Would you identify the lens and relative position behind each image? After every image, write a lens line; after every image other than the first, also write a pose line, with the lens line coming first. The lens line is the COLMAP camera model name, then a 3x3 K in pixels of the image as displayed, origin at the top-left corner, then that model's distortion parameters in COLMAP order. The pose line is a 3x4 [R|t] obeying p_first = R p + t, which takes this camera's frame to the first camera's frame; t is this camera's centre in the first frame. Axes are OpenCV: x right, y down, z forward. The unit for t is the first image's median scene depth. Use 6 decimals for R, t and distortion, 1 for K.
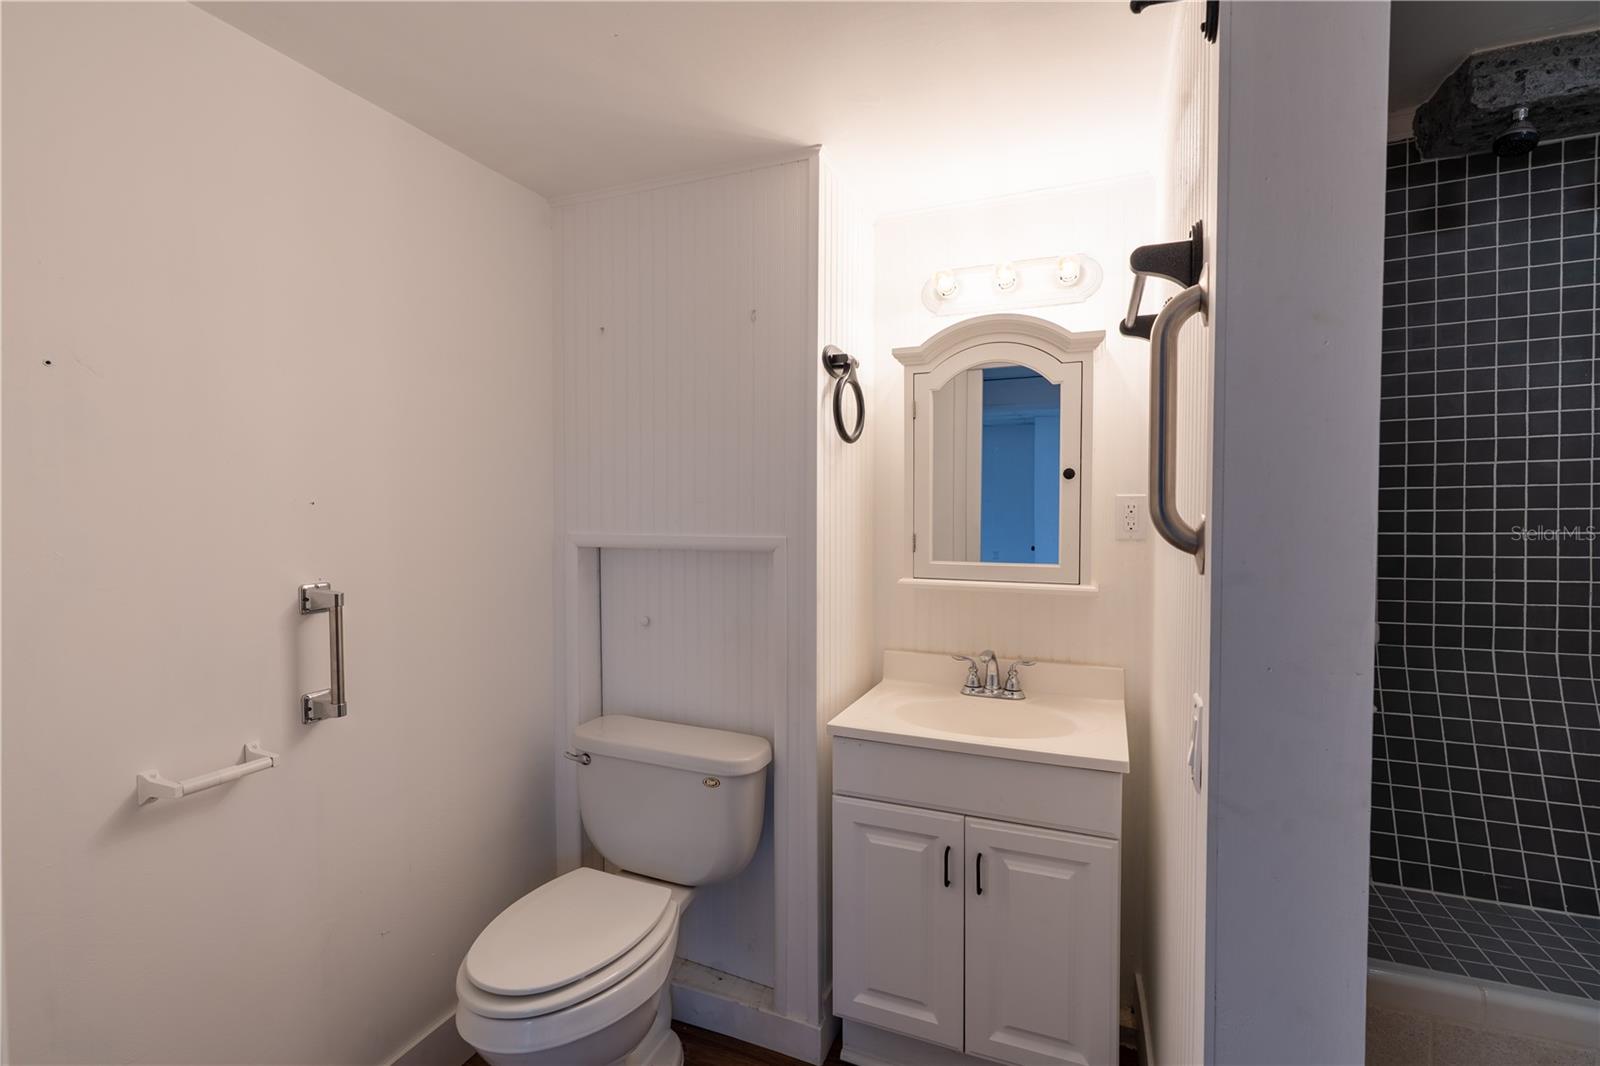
lens RADIAL K [[733.6, 0, 803.9], [0, 733.6, 523.5], [0, 0, 1]] dist [-0.001803, 0.000152]
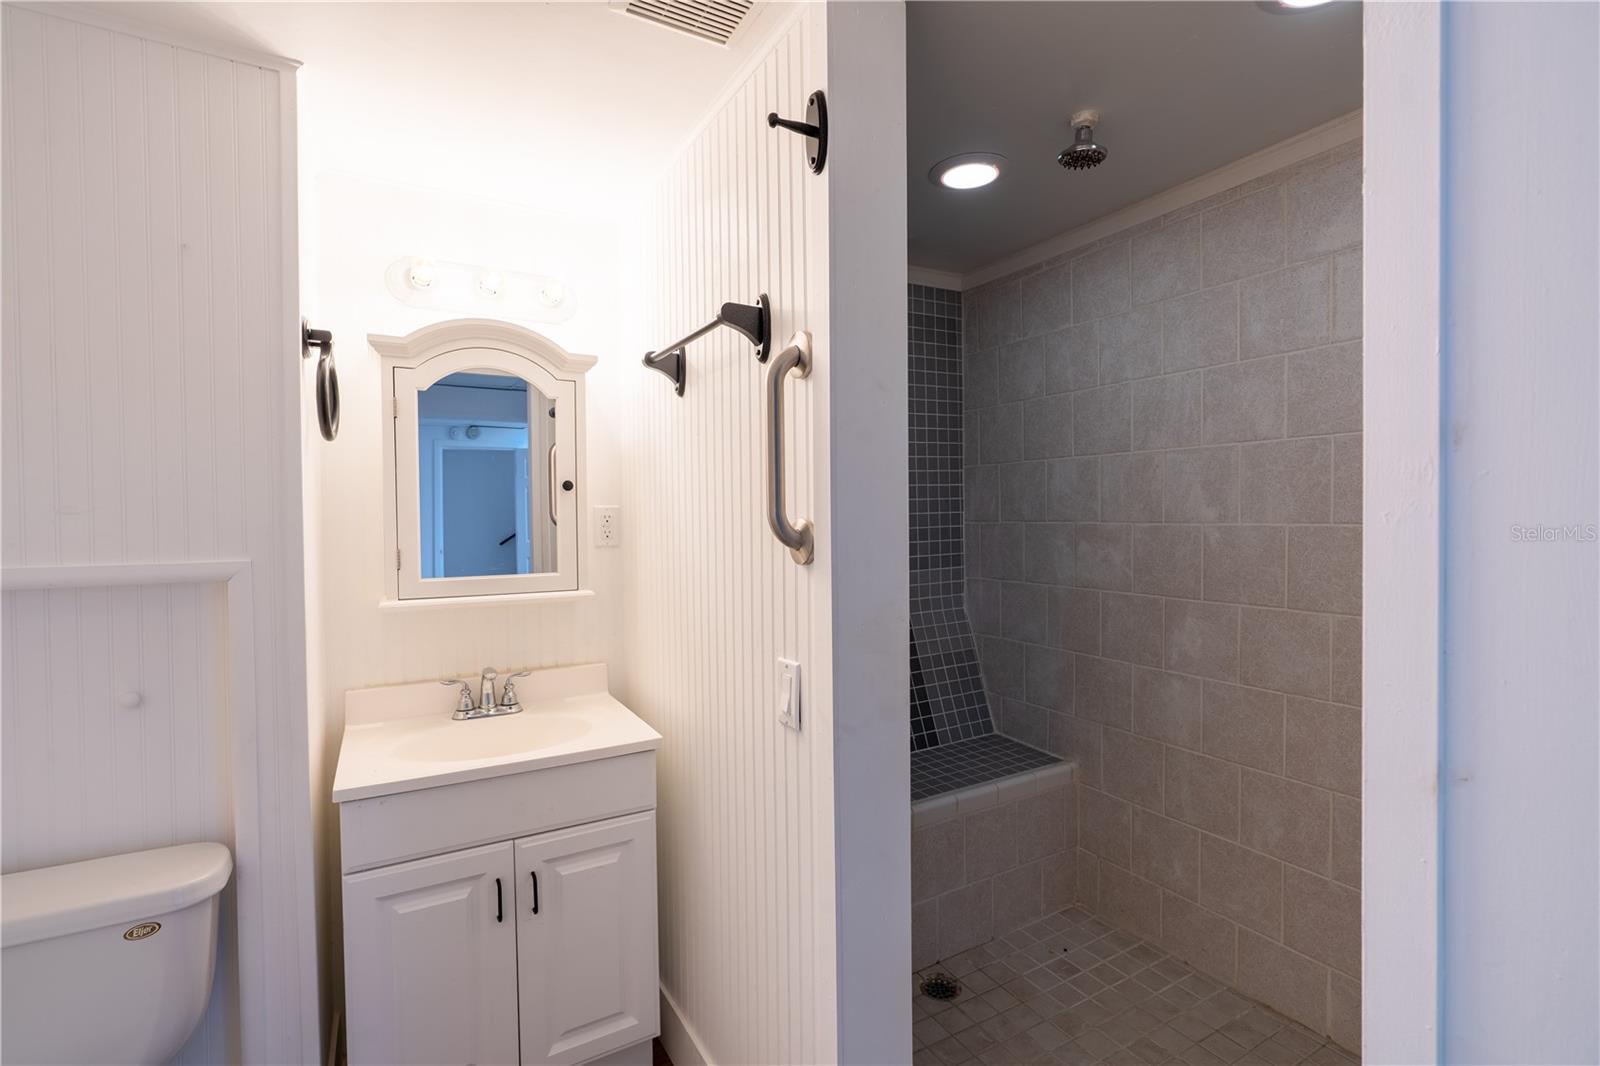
lens RADIAL K [[719.6, 0, 790.5], [0, 719.6, 524.3], [0, 0, 1]] dist [-0.010806, 0.005912]
pose [[0.615002, -0.014734, 0.788388, -0.259294], [0.027206, 0.999627, -0.002541, -0.001261], [-0.788056, 0.023012, 0.615173, 0.114882]]
